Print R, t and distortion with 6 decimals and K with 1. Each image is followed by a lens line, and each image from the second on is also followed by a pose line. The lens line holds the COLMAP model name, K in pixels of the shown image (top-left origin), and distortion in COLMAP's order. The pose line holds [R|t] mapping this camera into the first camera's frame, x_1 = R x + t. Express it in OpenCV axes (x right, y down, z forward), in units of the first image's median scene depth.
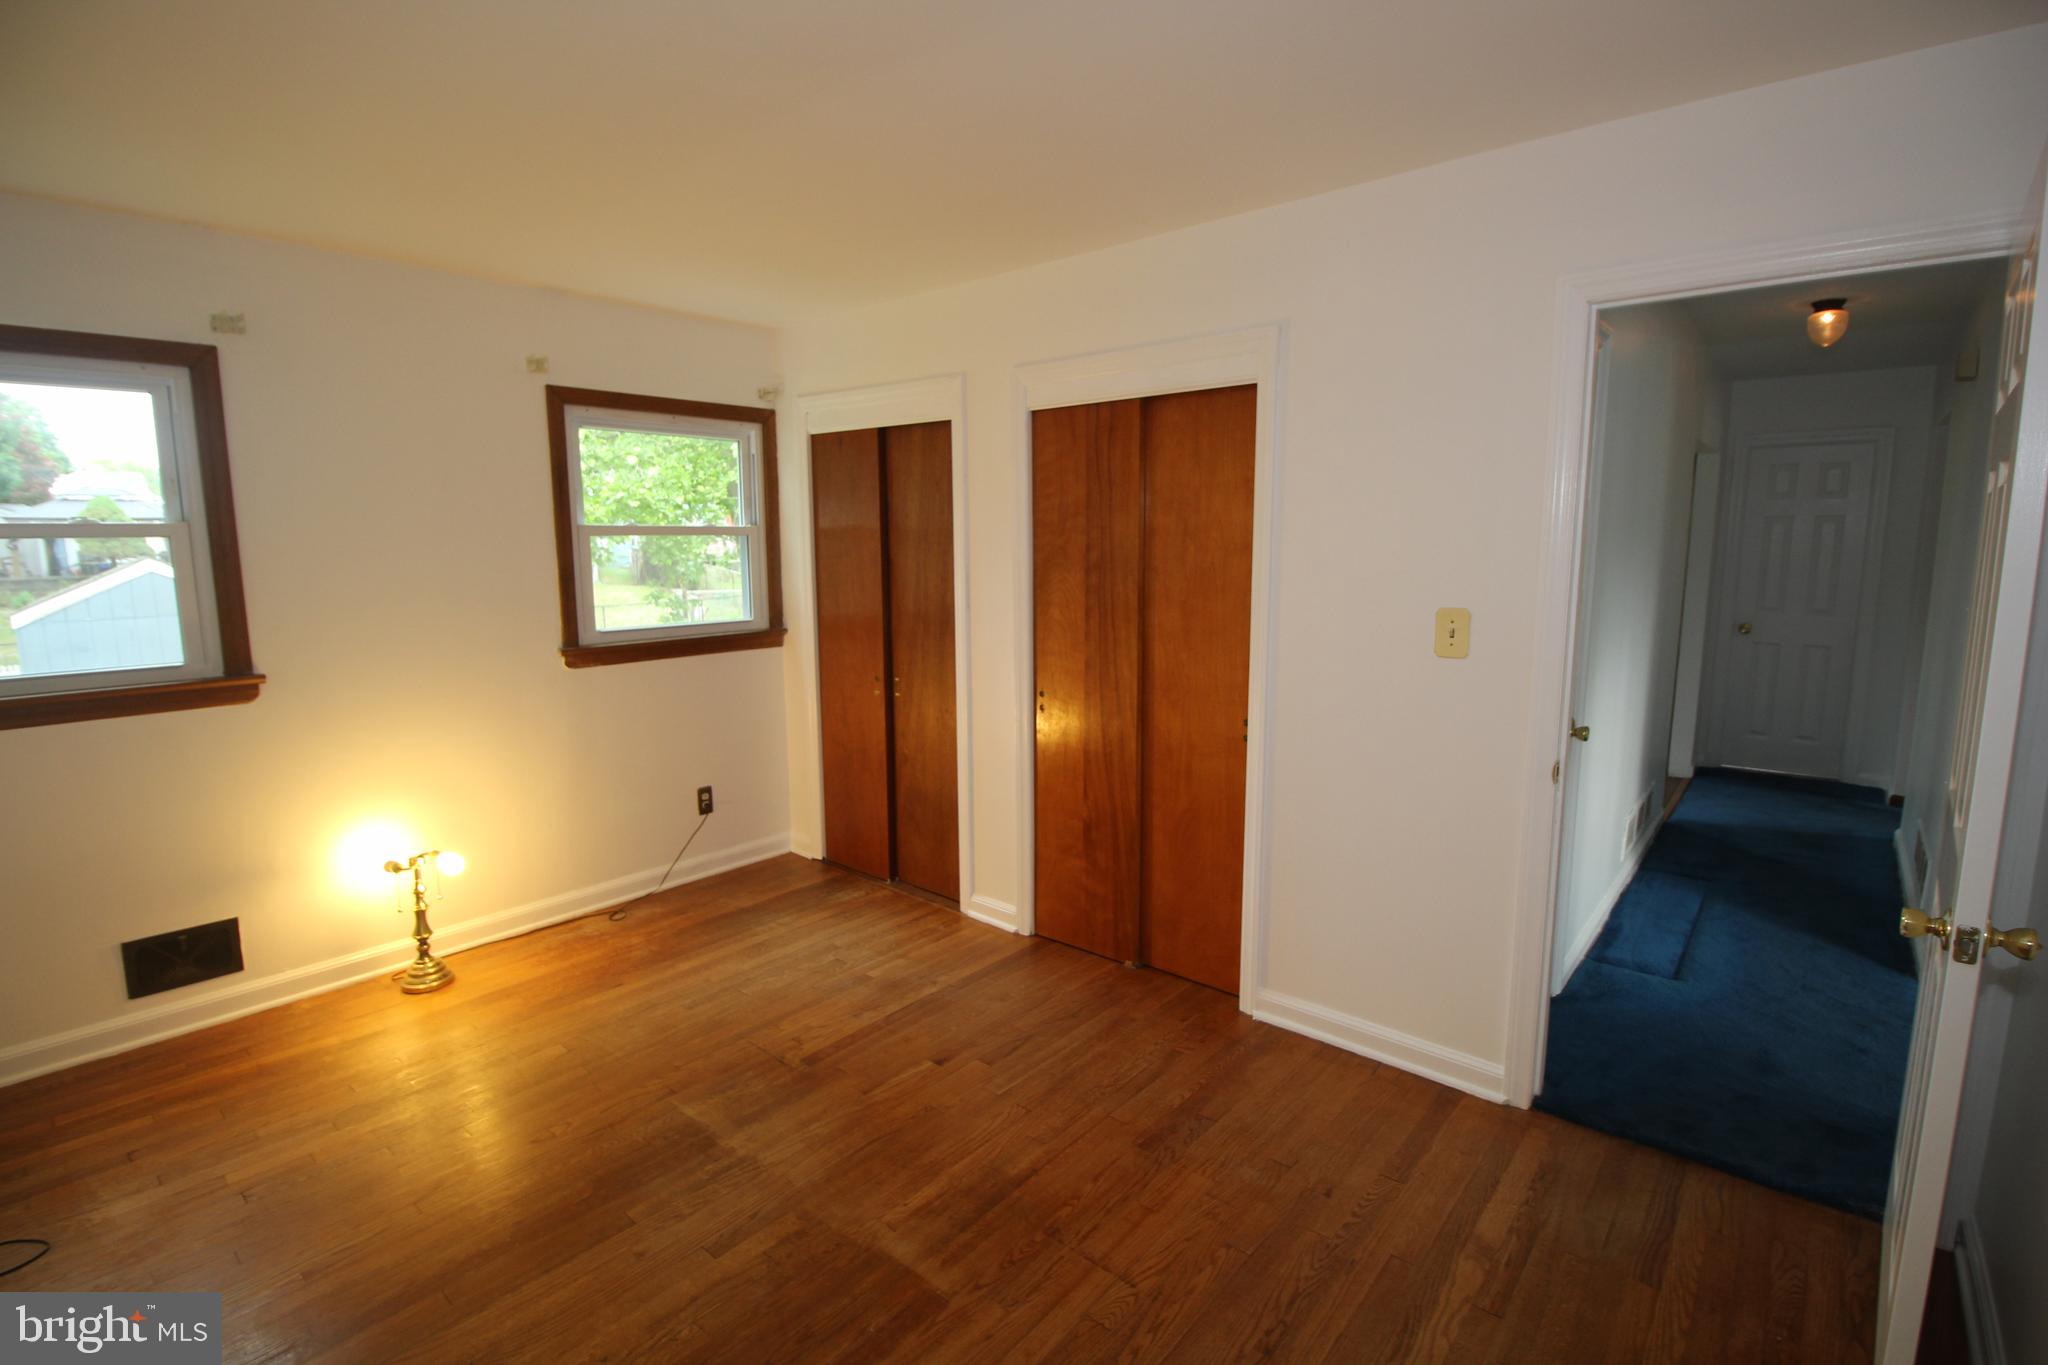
lens RADIAL K [[941.8, 0, 1029.0], [0, 941.8, 666.7], [0, 0, 1]] dist [-0.000236, -0.014018]
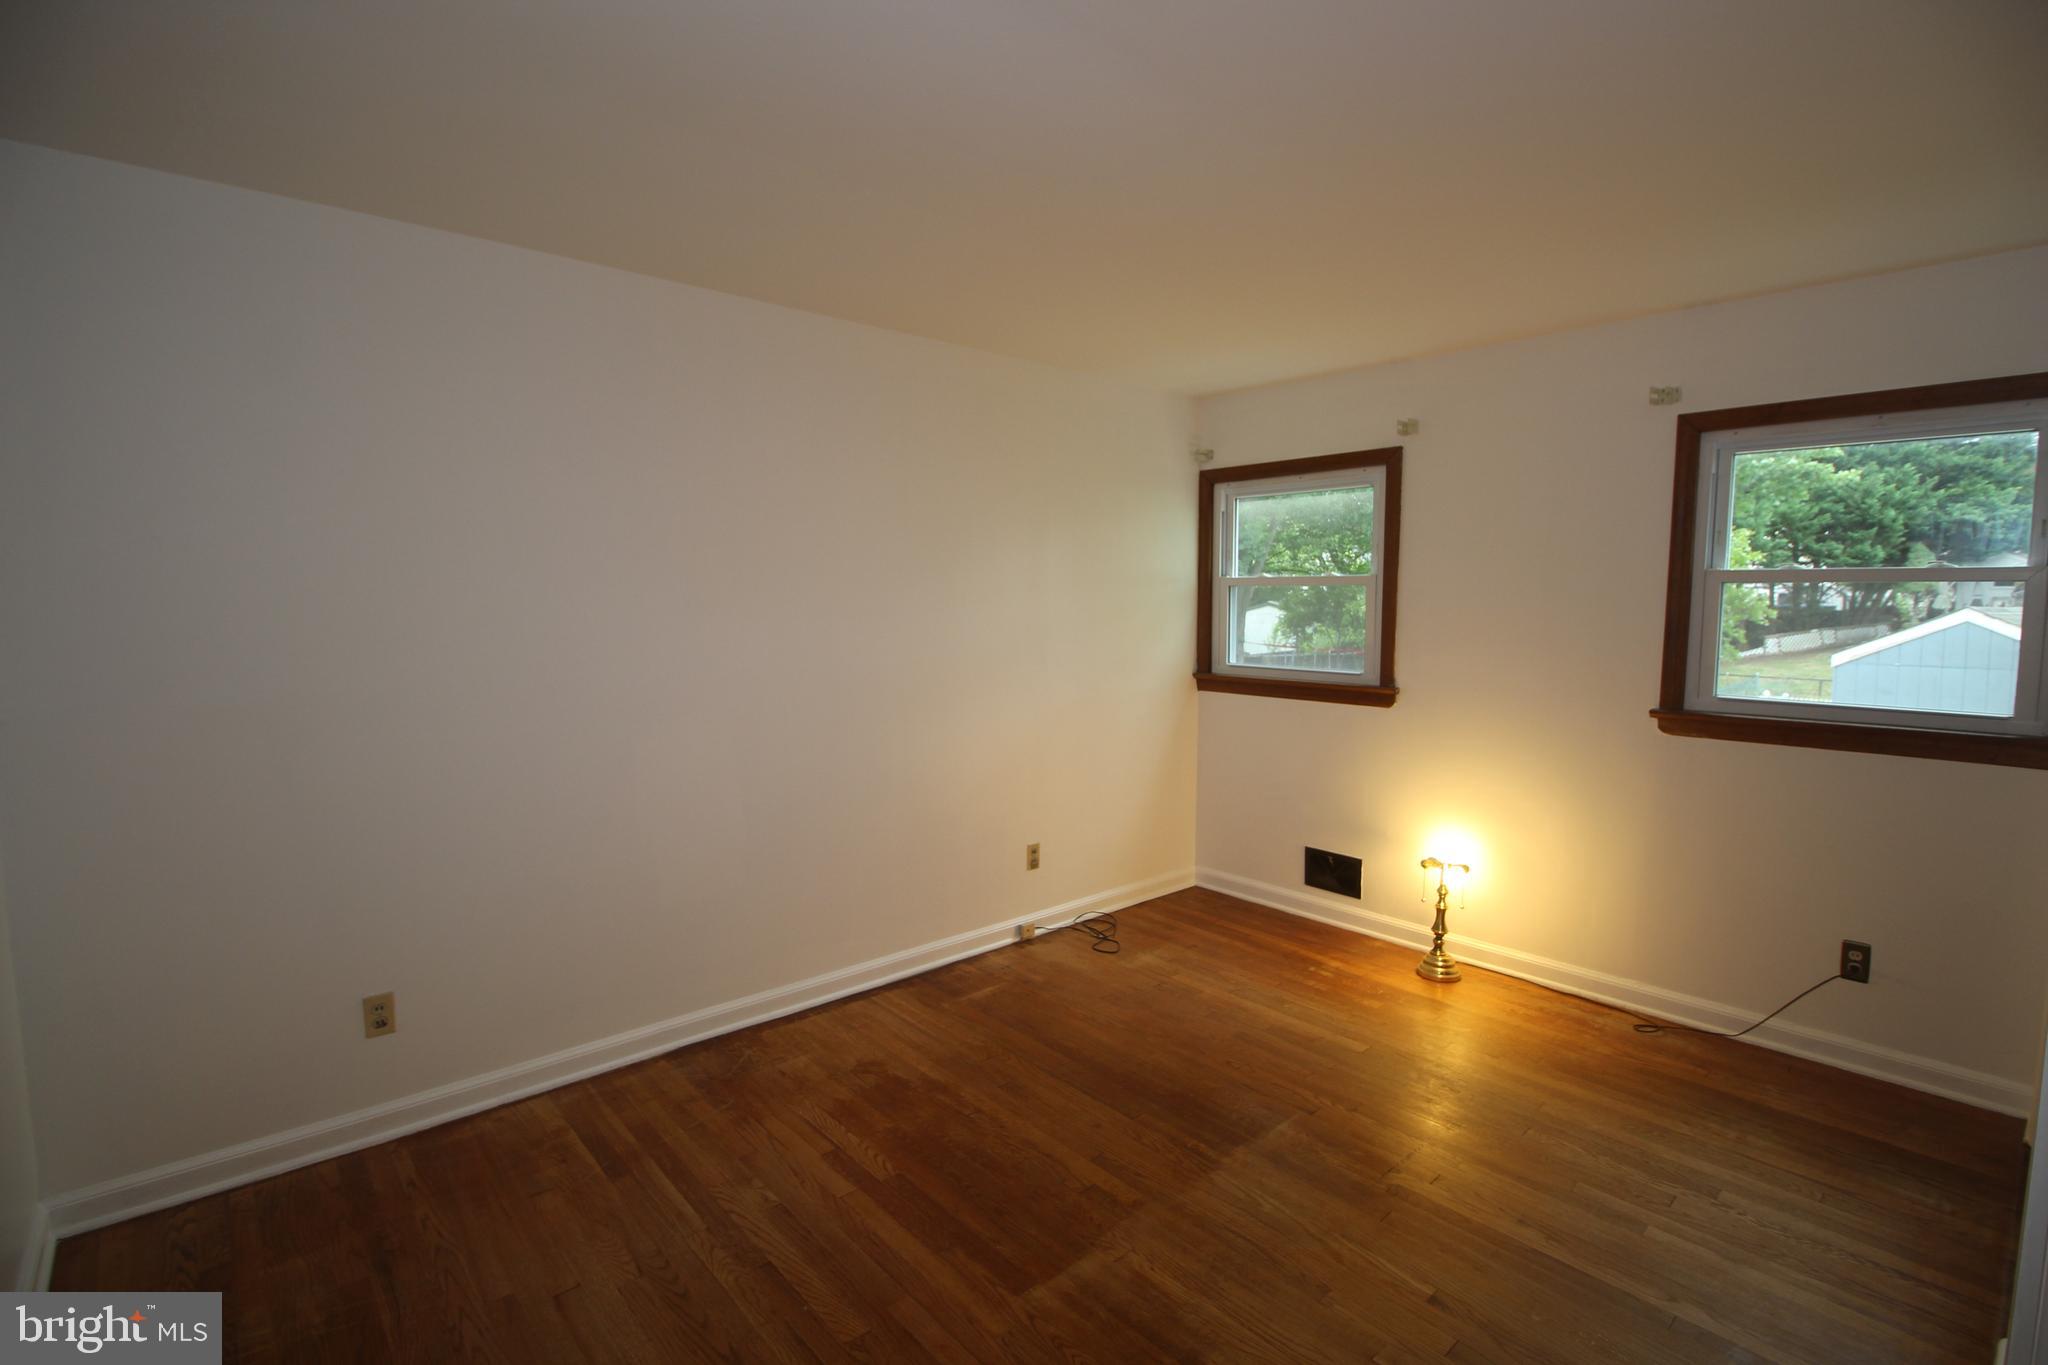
lens RADIAL K [[941.8, 0, 1029.0], [0, 941.8, 666.7], [0, 0, 1]] dist [-0.000236, -0.014018]
pose [[-0.128565, 0.085162, -0.988038, 0.536209], [-0.131688, 0.986017, 0.102123, -0.084938], [0.982919, 0.143242, -0.115553, 0.607059]]
